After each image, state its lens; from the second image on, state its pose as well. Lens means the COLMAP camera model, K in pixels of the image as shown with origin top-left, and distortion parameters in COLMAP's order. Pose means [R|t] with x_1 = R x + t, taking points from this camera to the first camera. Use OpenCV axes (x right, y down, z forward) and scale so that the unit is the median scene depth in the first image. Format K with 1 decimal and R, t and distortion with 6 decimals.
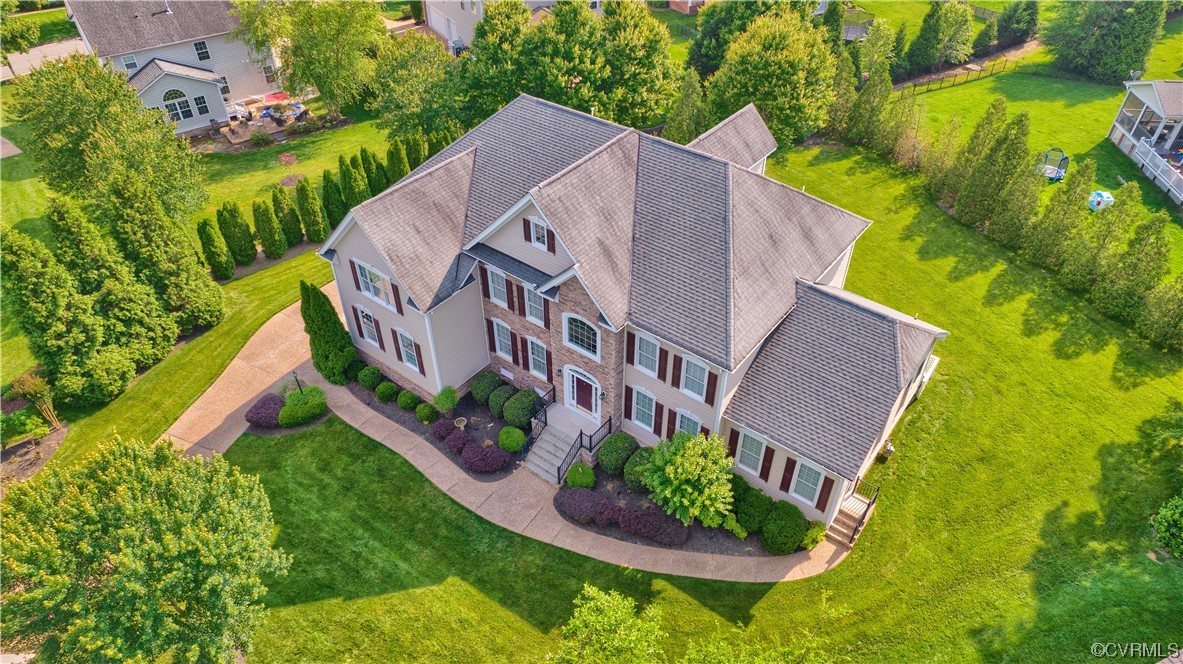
lens RADIAL K [[746.7, 0, 591.9], [0, 746.7, 337.0], [0, 0, 1]] dist [-0.058390, 0.039385]
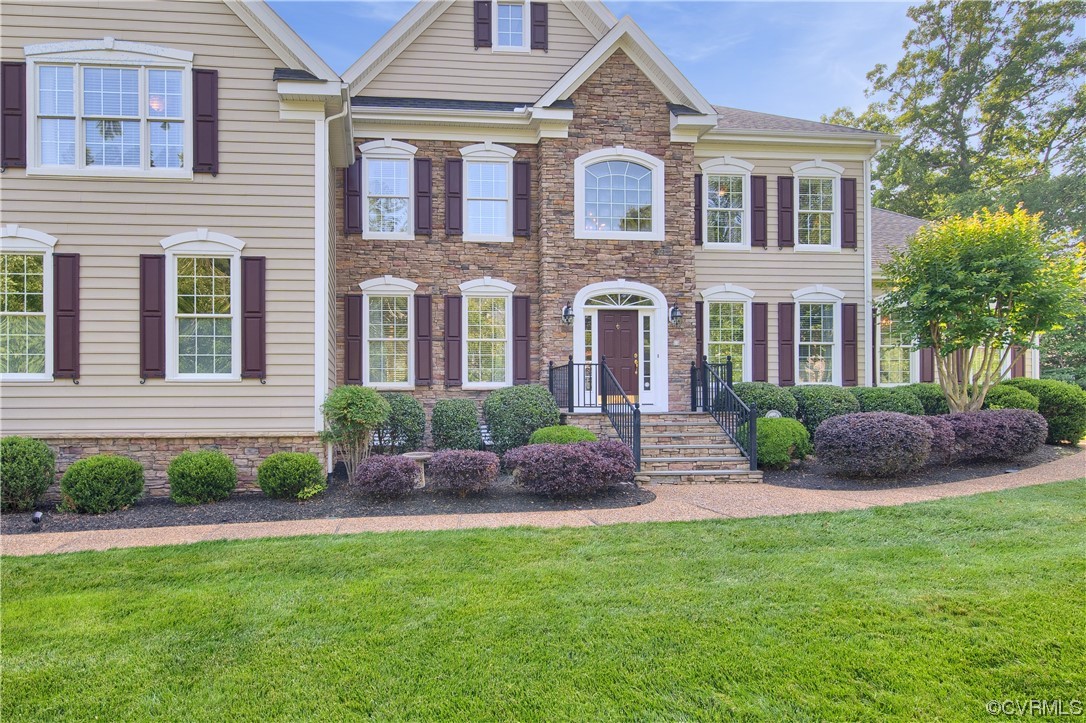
lens RADIAL K [[617.6, 0, 431.9], [0, 617.6, 404.1], [0, 0, 1]] dist [-0.003330, 0.000179]
pose [[0.736029, -0.000045, 0.676950, -0.383842], [0.437002, 0.763753, -0.475090, 0.245750], [-0.517001, 0.645508, 0.562165, 0.864343]]
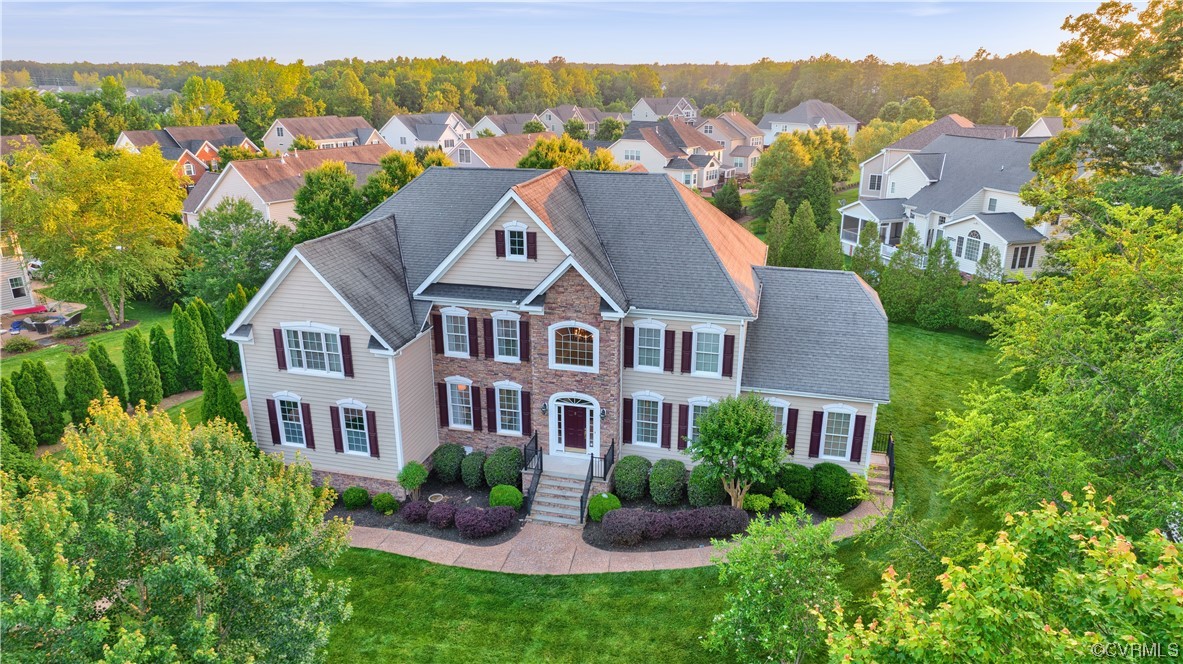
lens RADIAL K [[746.7, 0, 591.9], [0, 746.7, 337.0], [0, 0, 1]] dist [-0.058390, 0.039385]
pose [[0.916485, -0.126542, 0.379530, -0.324462], [0.256213, 0.914241, -0.313875, 0.268037], [-0.307264, 0.384902, 0.870310, 0.167549]]
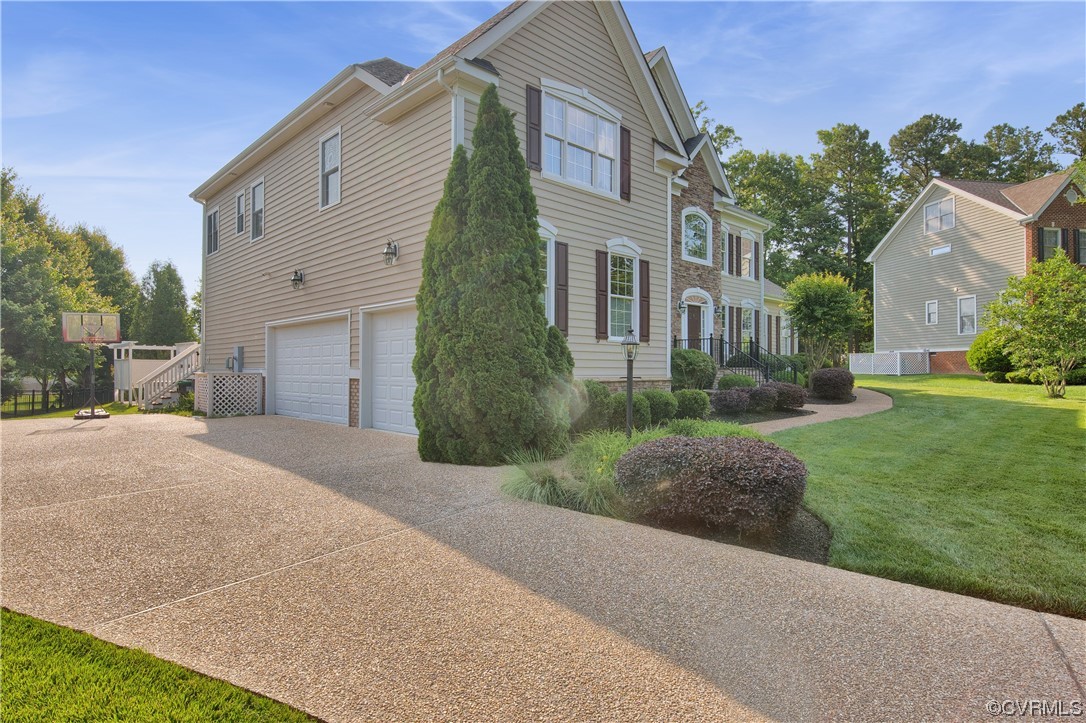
lens RADIAL K [[594.1, 0, 538.4], [0, 594.1, 356.7], [0, 0, 1]] dist [-0.002682, -0.000056]
pose [[0.148455, 0.021061, 0.988695, -0.682615], [0.632283, 0.766705, -0.111271, 0.062322], [-0.760381, 0.641654, 0.100504, 1.093219]]
